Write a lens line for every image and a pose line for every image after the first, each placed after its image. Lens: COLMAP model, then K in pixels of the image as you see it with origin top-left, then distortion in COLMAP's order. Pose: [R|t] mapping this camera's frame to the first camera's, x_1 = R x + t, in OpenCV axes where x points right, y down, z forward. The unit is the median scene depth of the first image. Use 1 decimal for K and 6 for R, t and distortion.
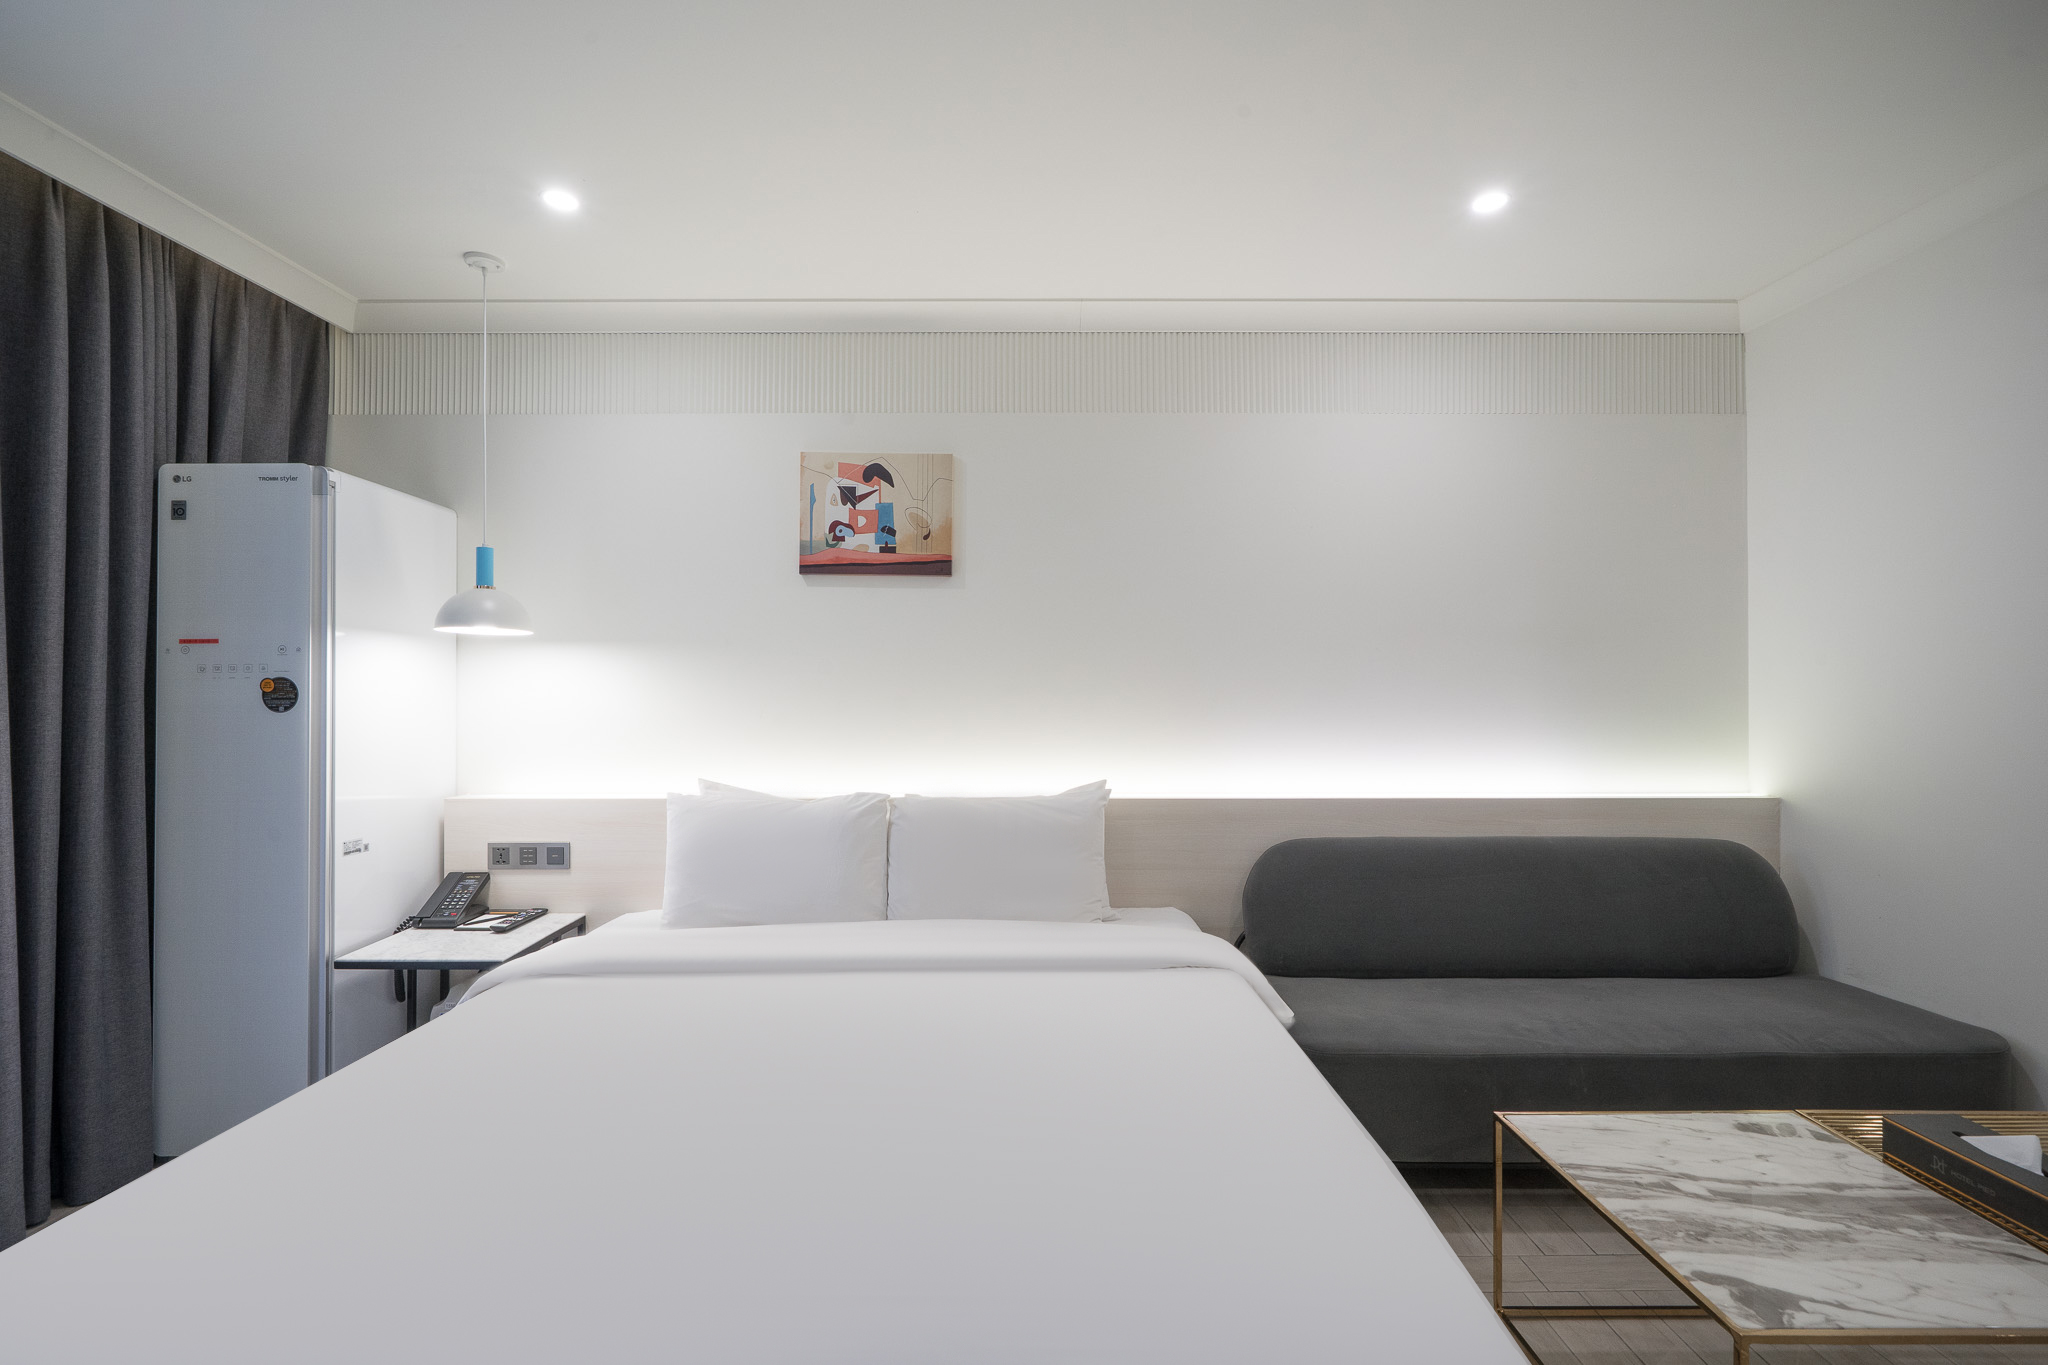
lens RADIAL K [[868.2, 0, 1024.0], [0, 868.2, 682.5], [0, 0, 1]] dist [-0.000933, 0.000107]
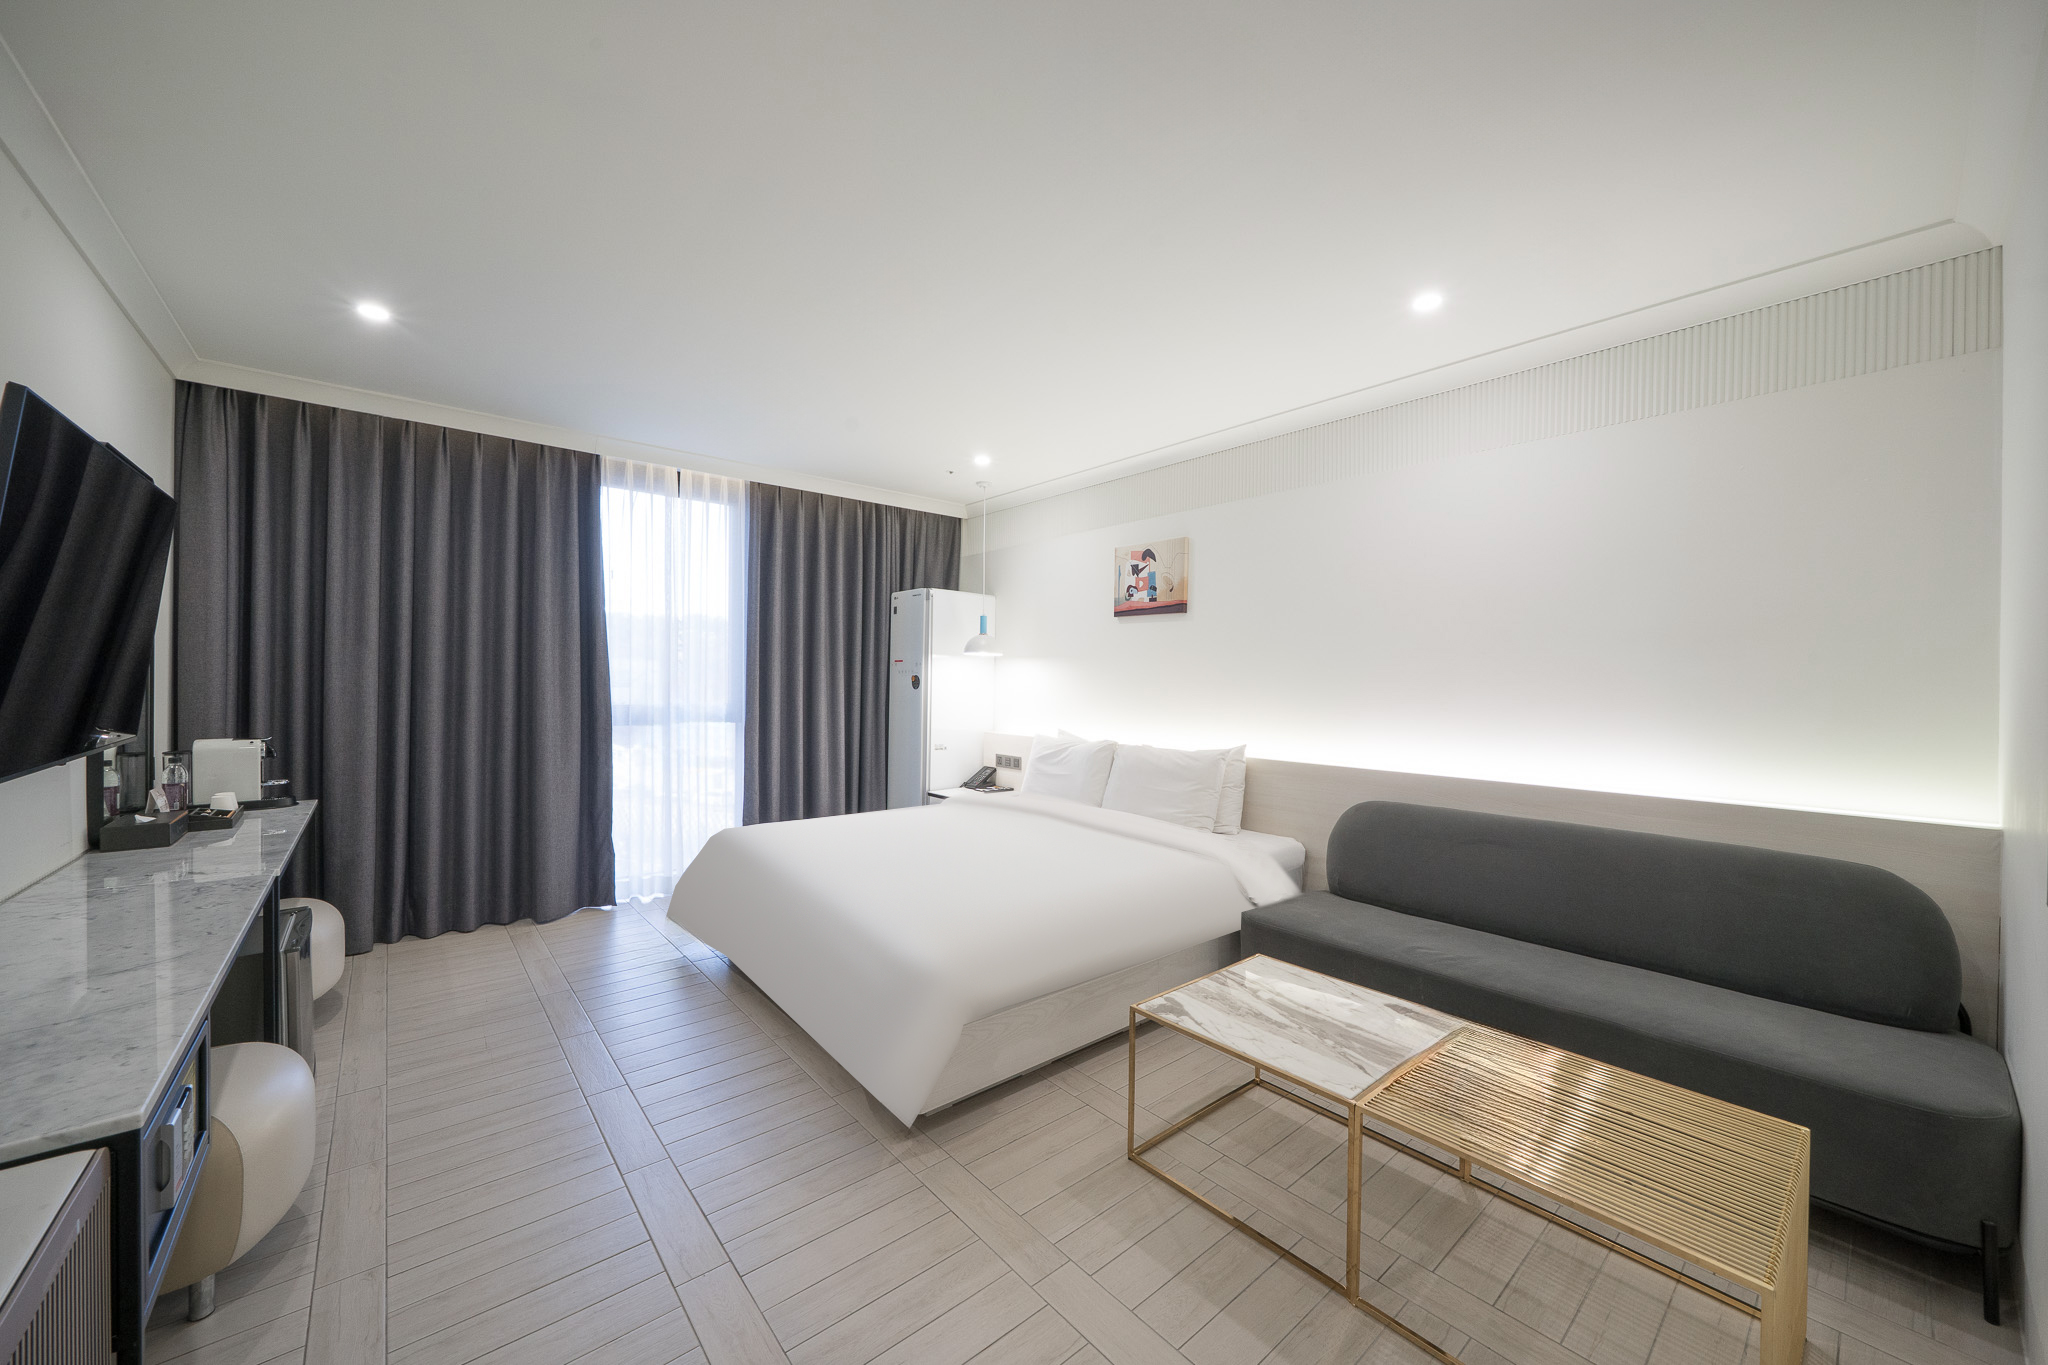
lens RADIAL K [[741.0, 0, 1025.2], [0, 741.0, 686.6], [0, 0, 1]] dist [-0.000723, -0.000060]
pose [[0.652559, 0.014752, -0.757595, 0.791593], [-0.007921, 0.999889, 0.012647, -0.001659], [0.757697, -0.002252, 0.652603, -0.121625]]
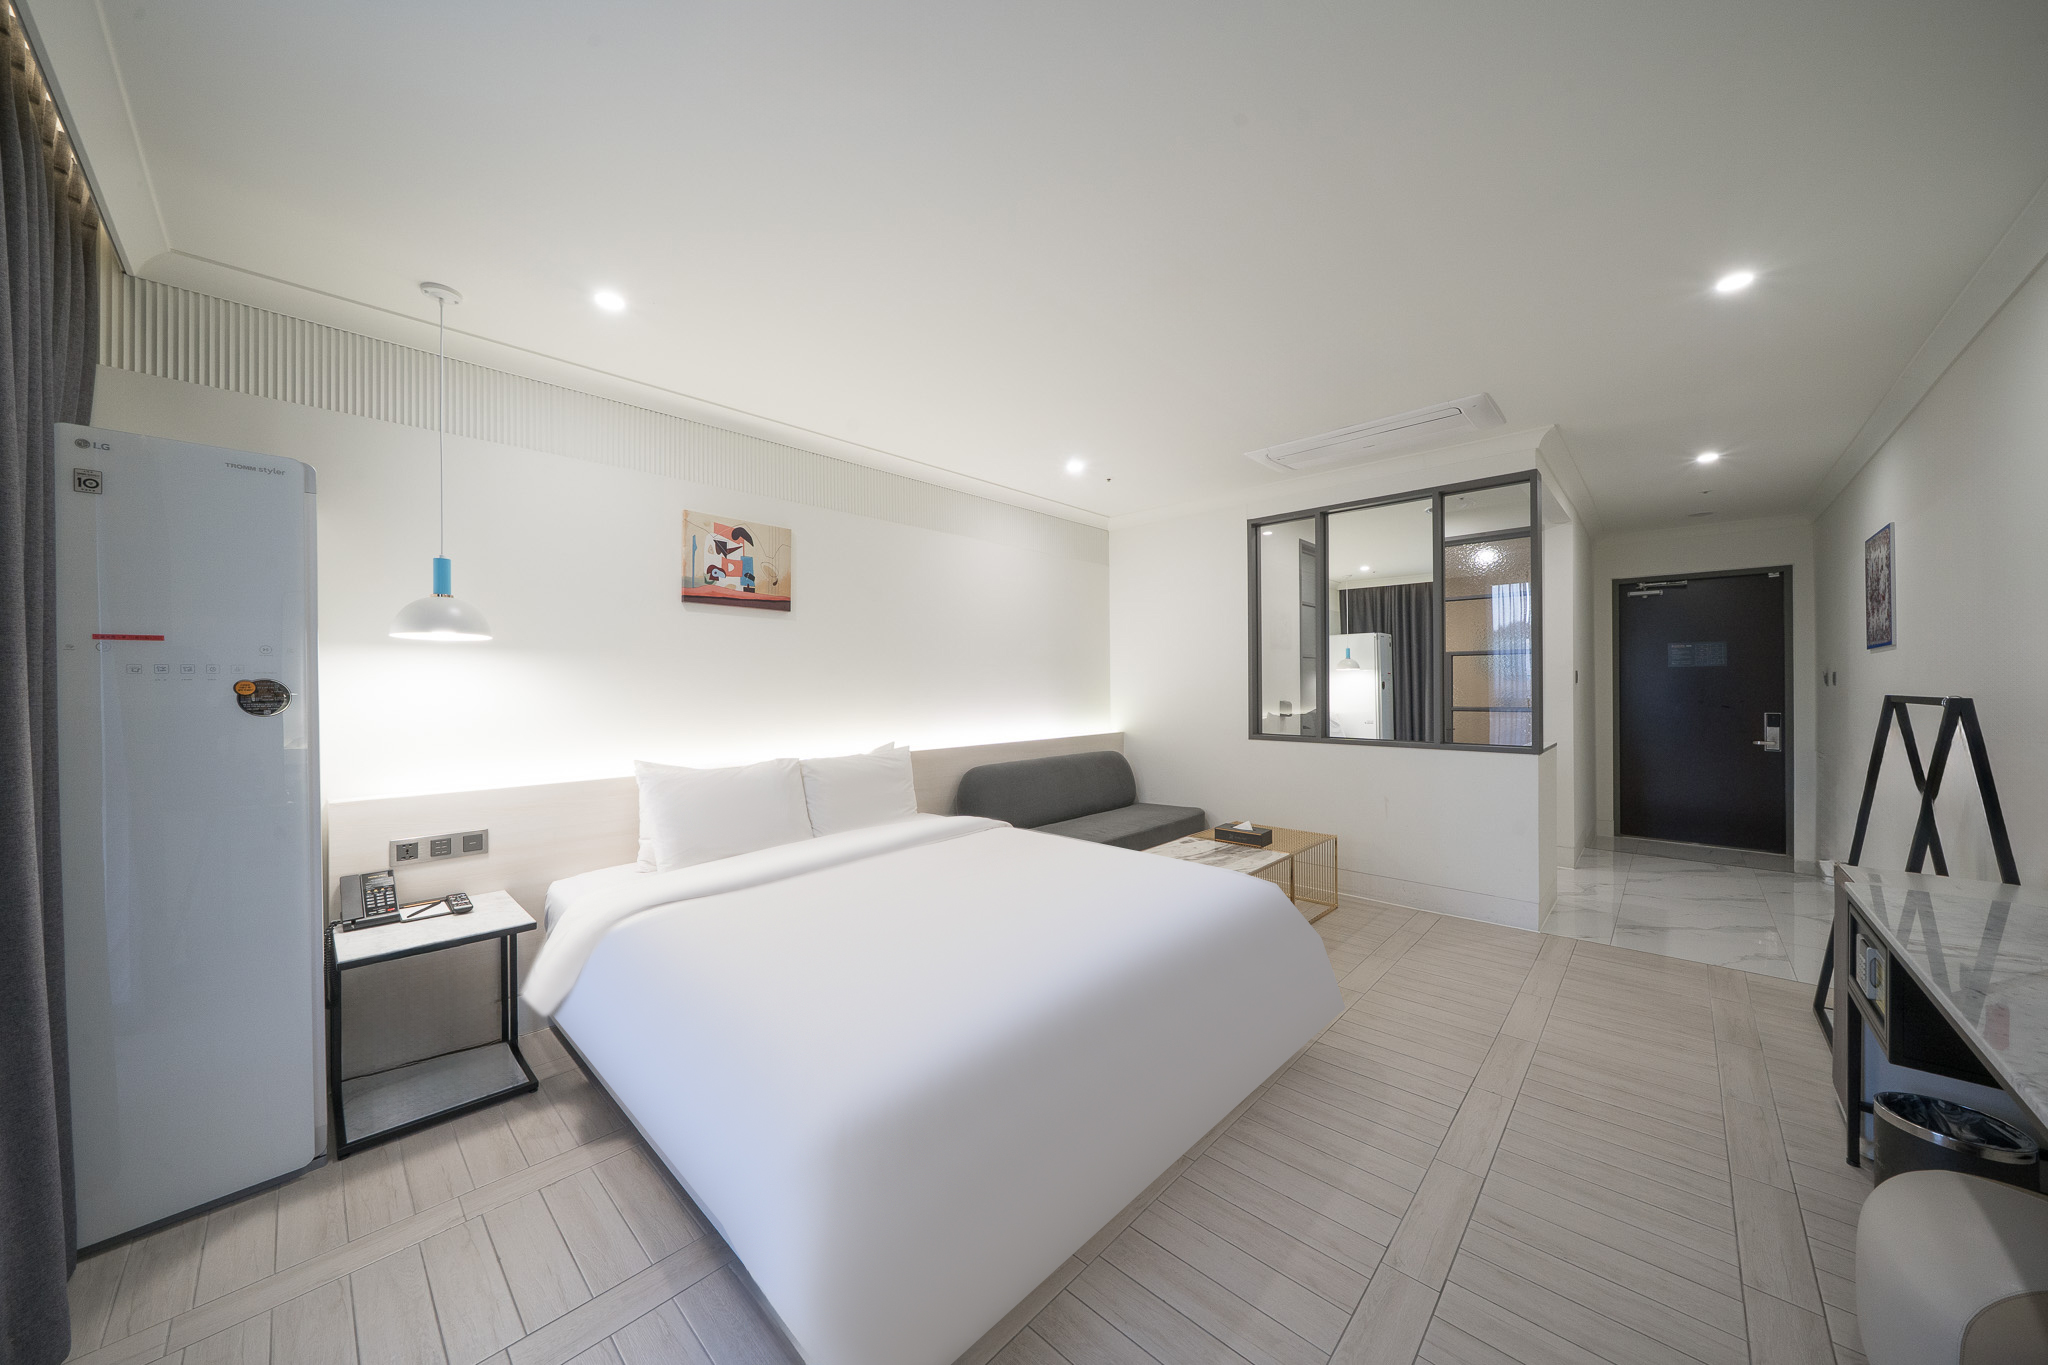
lens RADIAL K [[694.2, 0, 1009.6], [0, 694.2, 684.0], [0, 0, 1]] dist [-0.000355, 0.000143]
pose [[0.698891, -0.002771, 0.715223, -0.691974], [0.004116, 0.999992, -0.000148, 0.002316], [-0.715216, 0.003047, 0.698897, -0.095787]]
